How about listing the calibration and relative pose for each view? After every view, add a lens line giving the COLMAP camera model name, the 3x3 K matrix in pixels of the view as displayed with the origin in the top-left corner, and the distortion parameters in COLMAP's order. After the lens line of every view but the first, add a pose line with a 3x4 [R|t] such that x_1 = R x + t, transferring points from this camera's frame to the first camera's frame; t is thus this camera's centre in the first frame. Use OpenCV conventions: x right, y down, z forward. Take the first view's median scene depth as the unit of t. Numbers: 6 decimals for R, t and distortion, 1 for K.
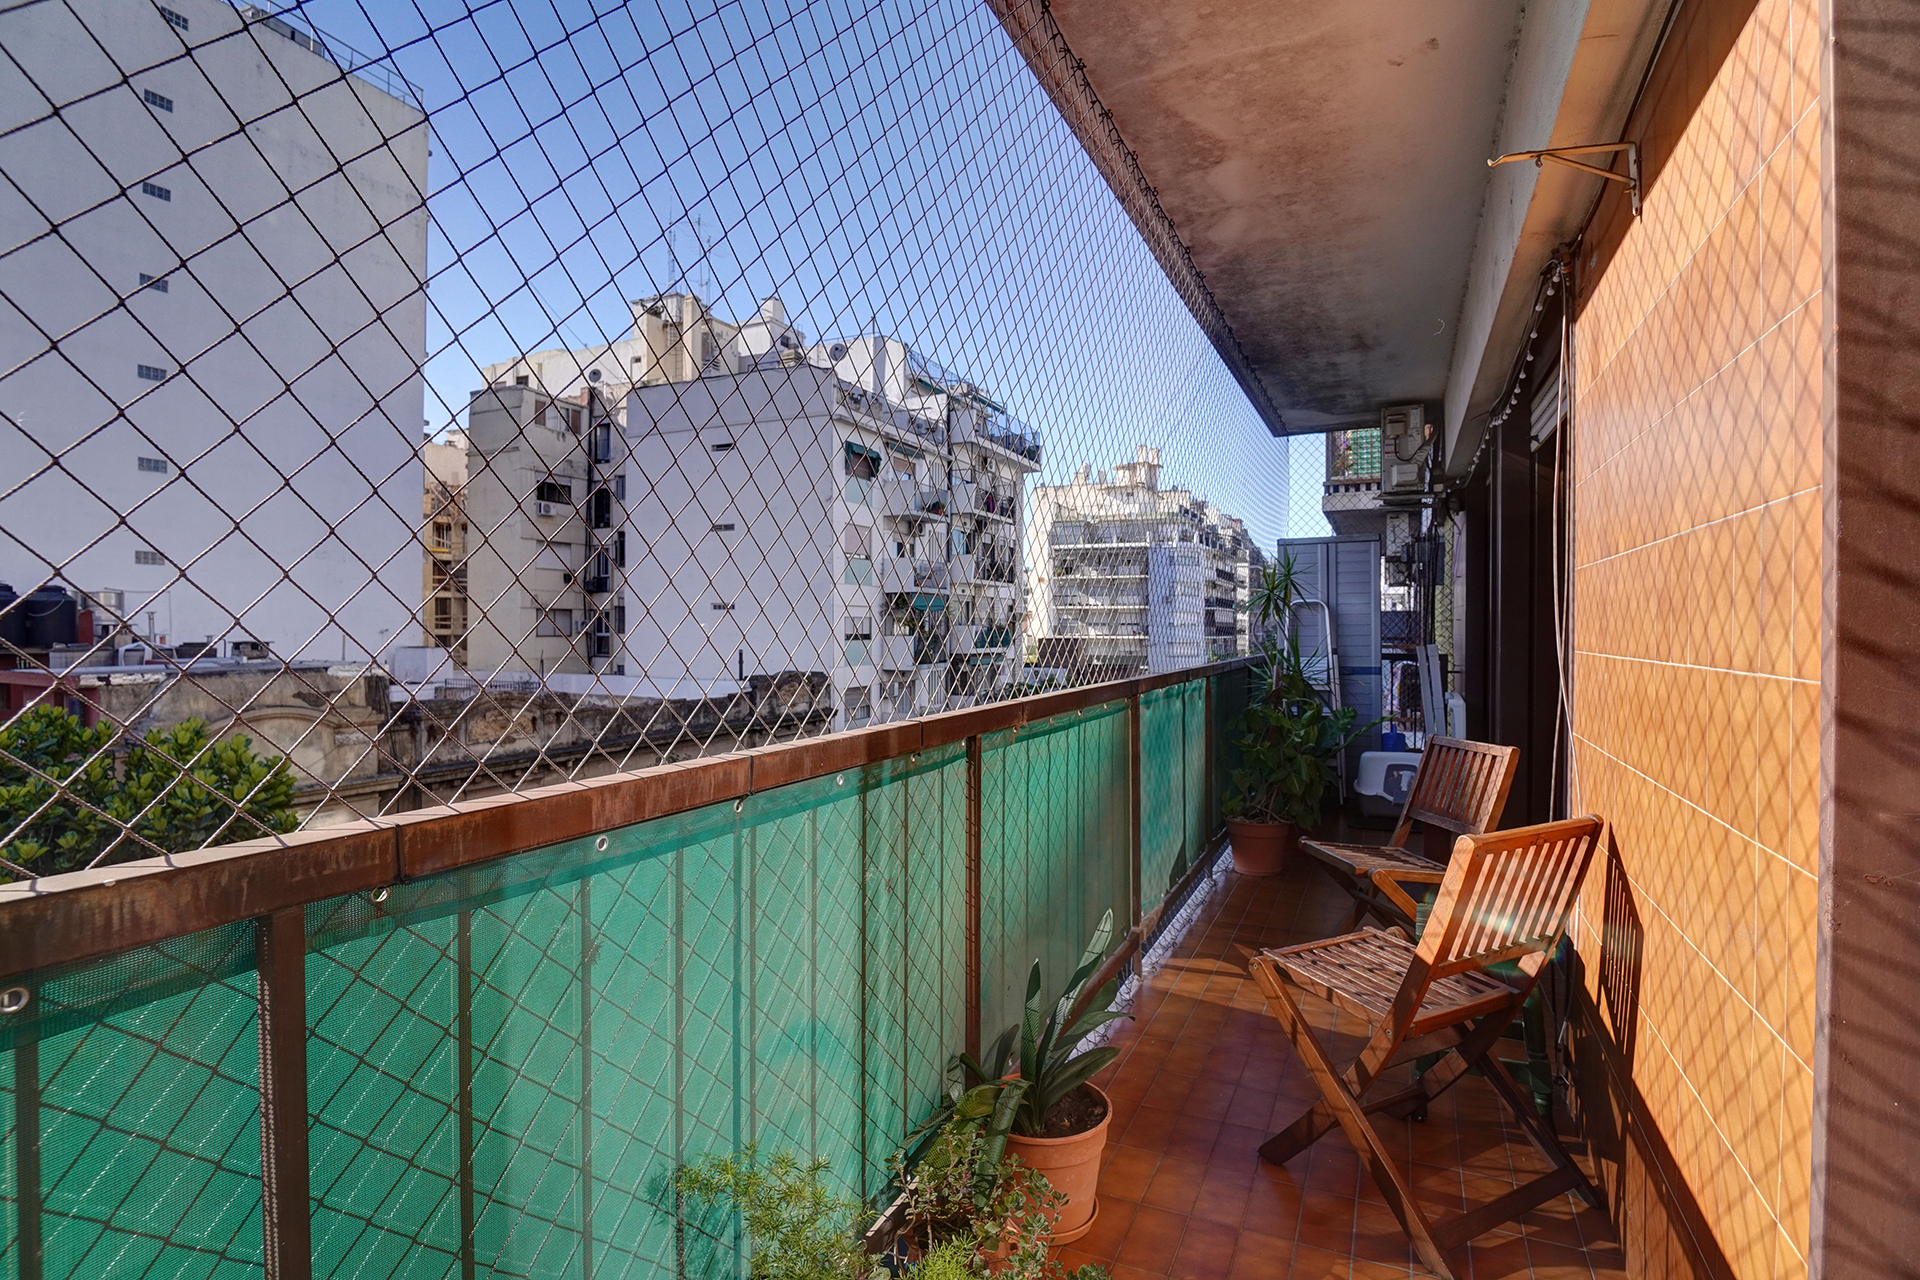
lens RADIAL K [[934.1, 0, 942.5], [0, 934.1, 635.5], [0, 0, 1]] dist [-0.021609, -0.001429]
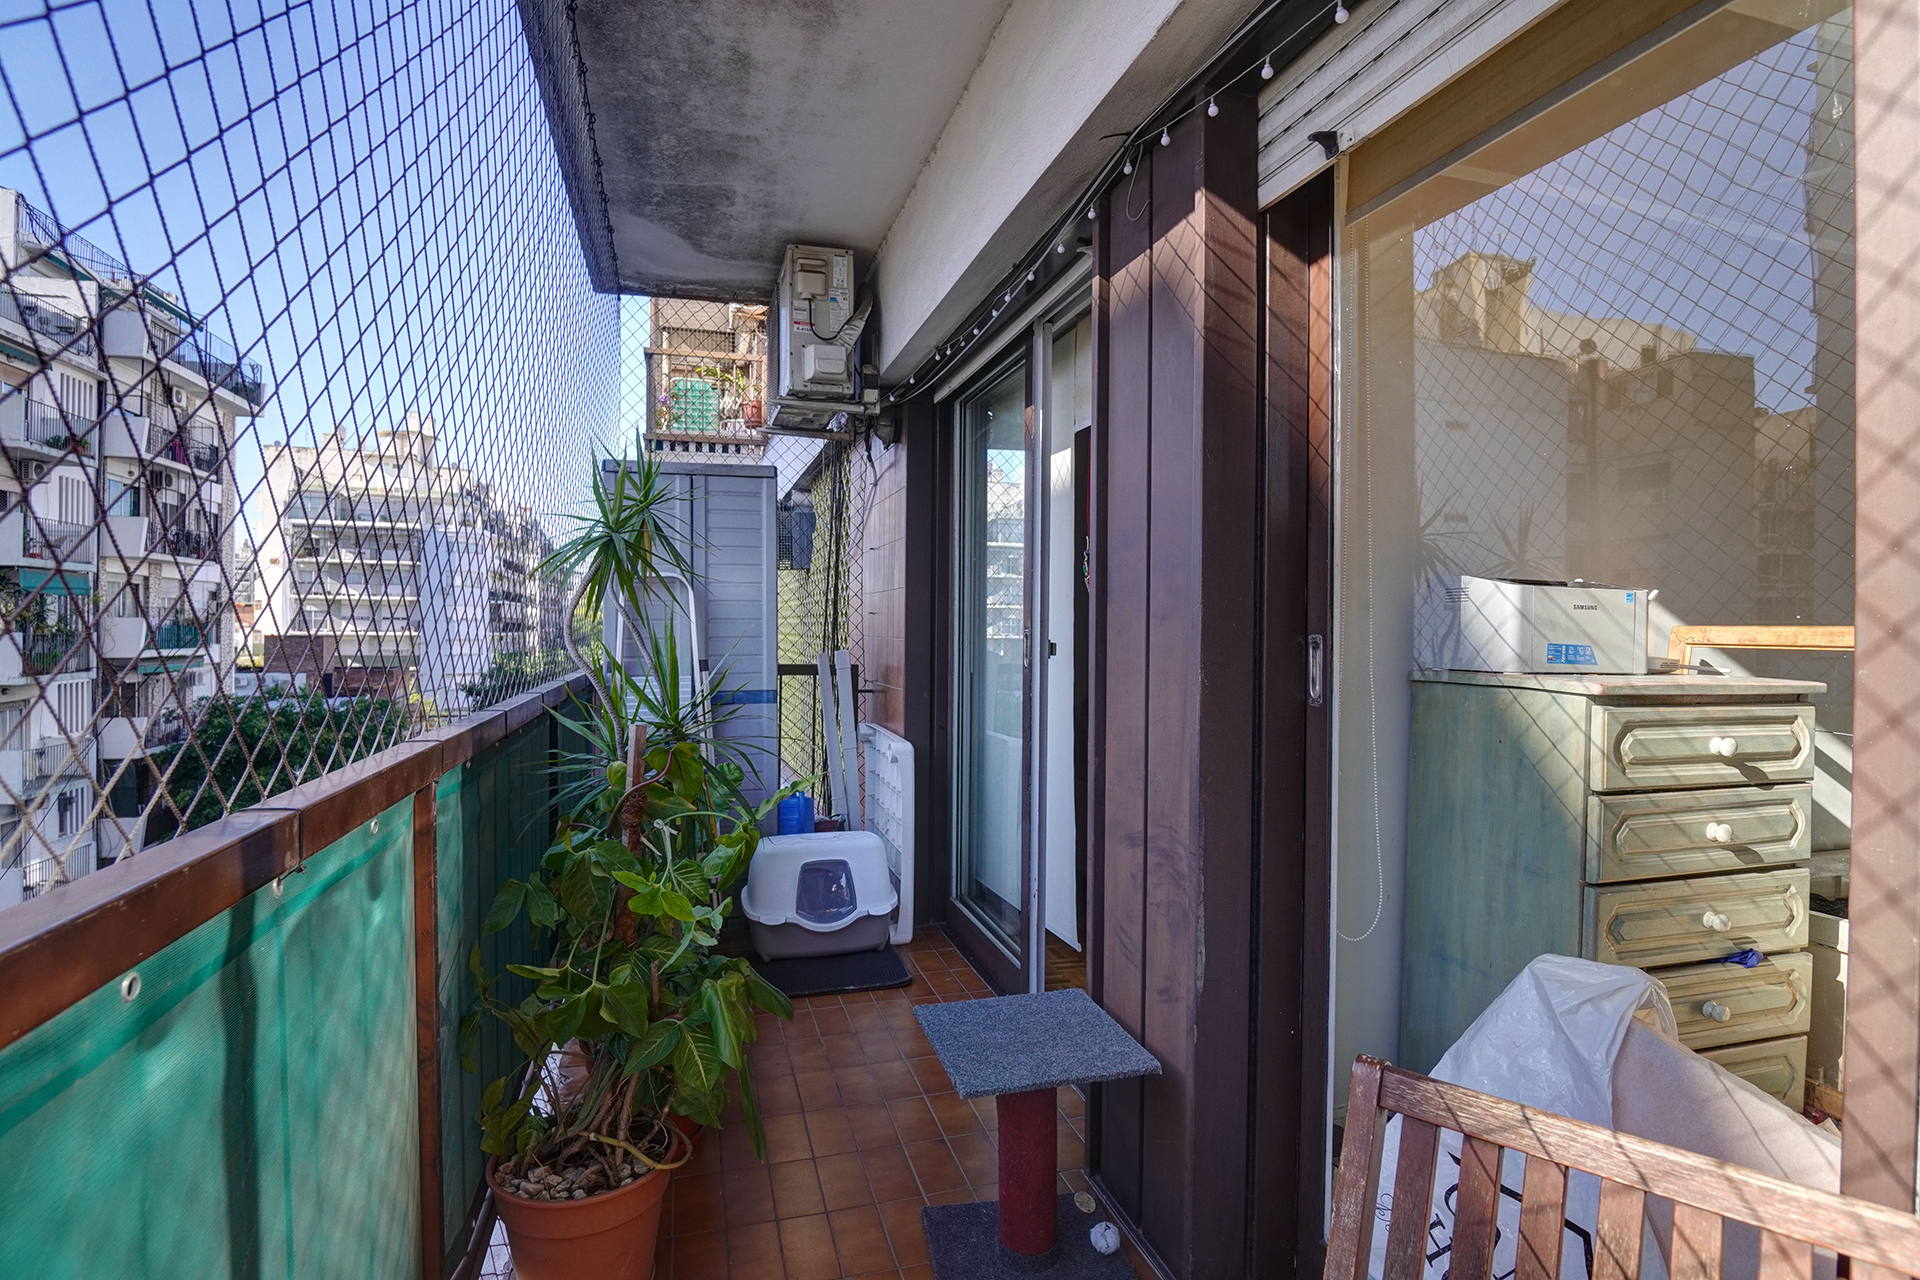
lens RADIAL K [[934.1, 0, 940.7], [0, 934.1, 638.5], [0, 0, 1]] dist [-0.021609, -0.001429]
pose [[0.748461, -0.002091, 0.663176, 0.204219], [-0.002636, 0.999978, 0.006128, -0.003855], [-0.663174, -0.006334, 0.748438, 0.642809]]
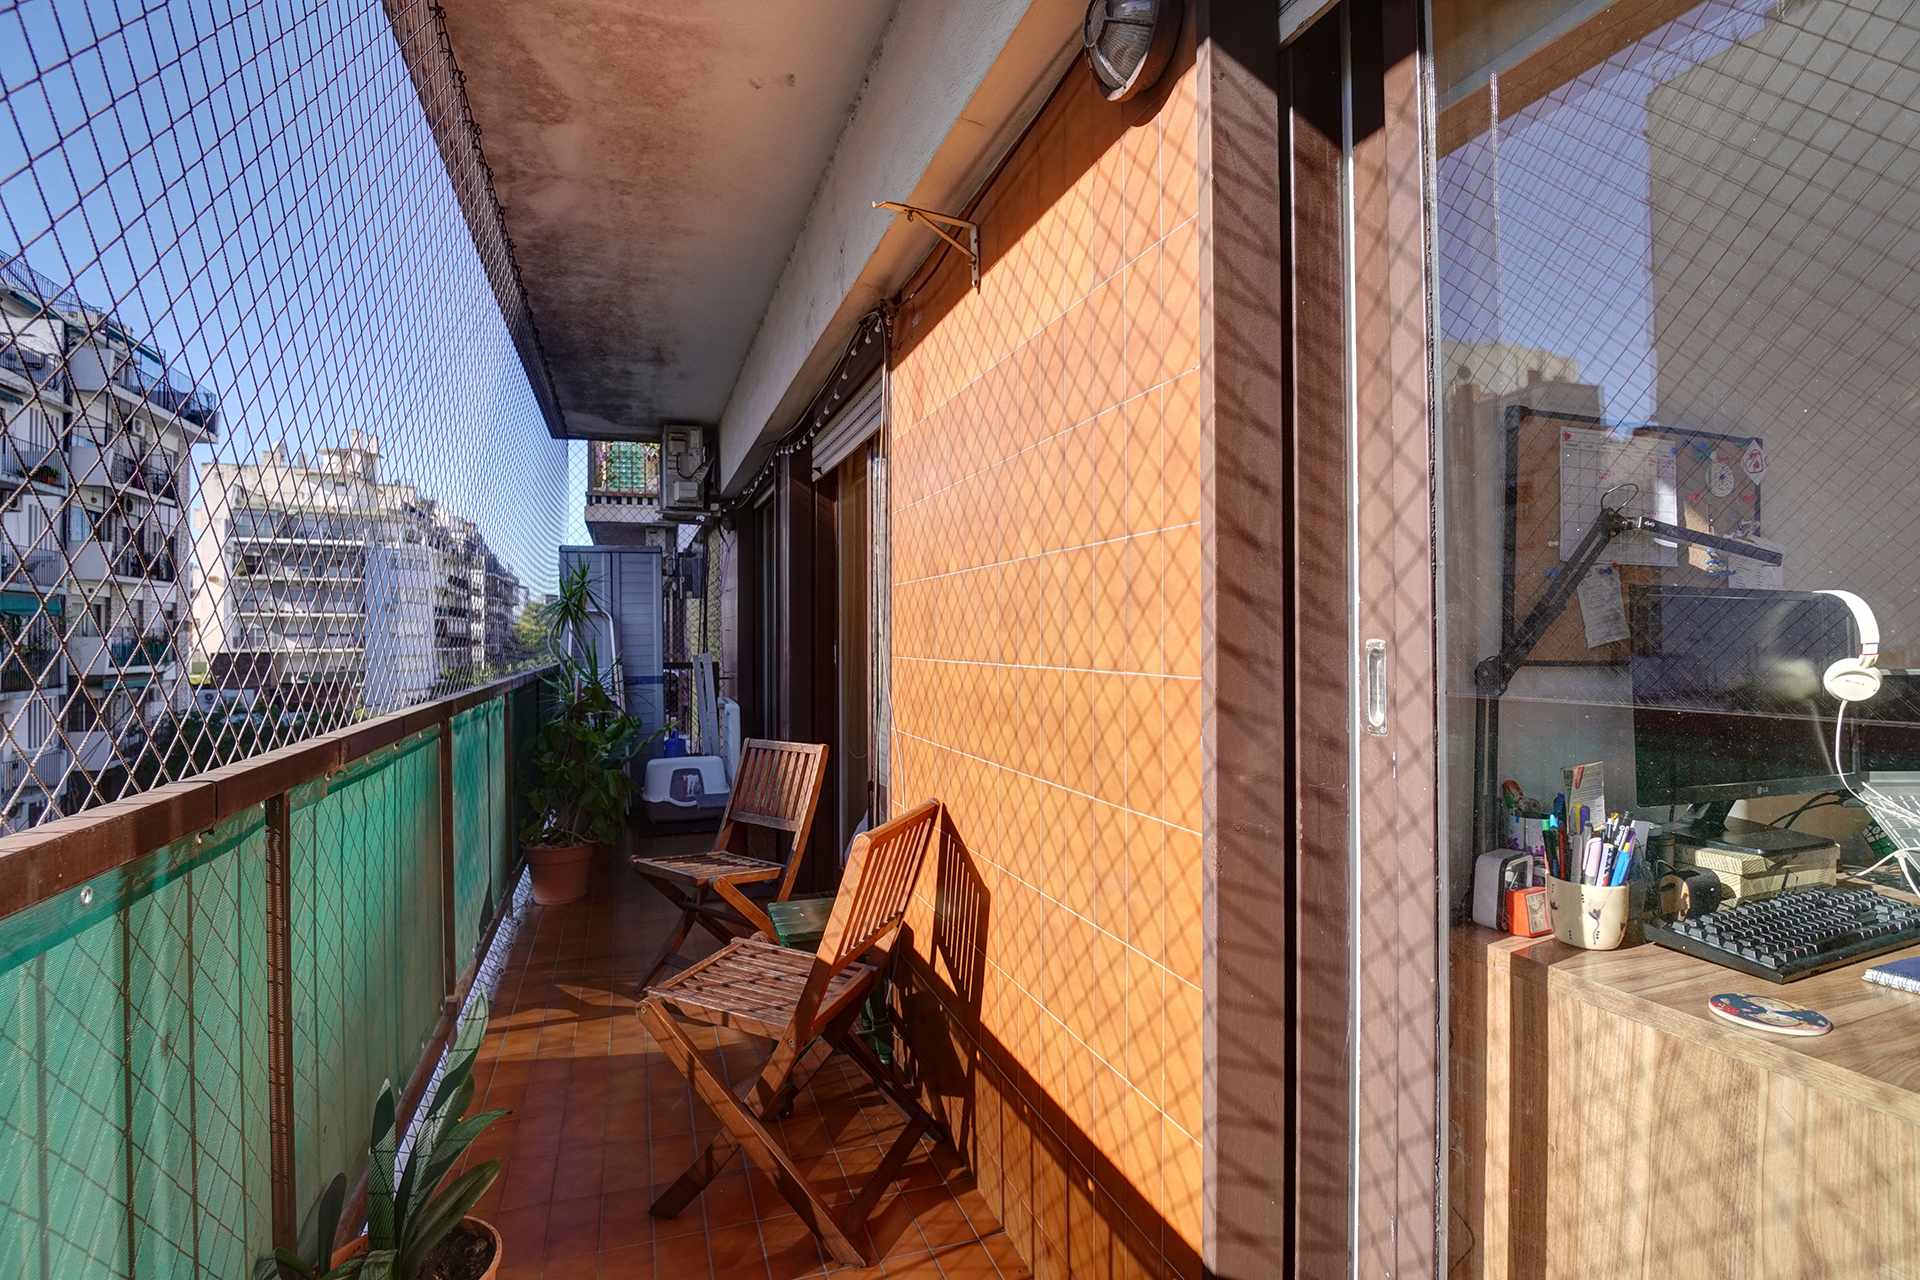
lens RADIAL K [[934.1, 0, 938.8], [0, 934.1, 635.0], [0, 0, 1]] dist [-0.021609, -0.001429]
pose [[0.714710, -0.001326, 0.699420, -0.041648], [0.009480, 0.999925, -0.007792, -0.000355], [-0.699357, 0.012199, 0.714668, 0.065804]]
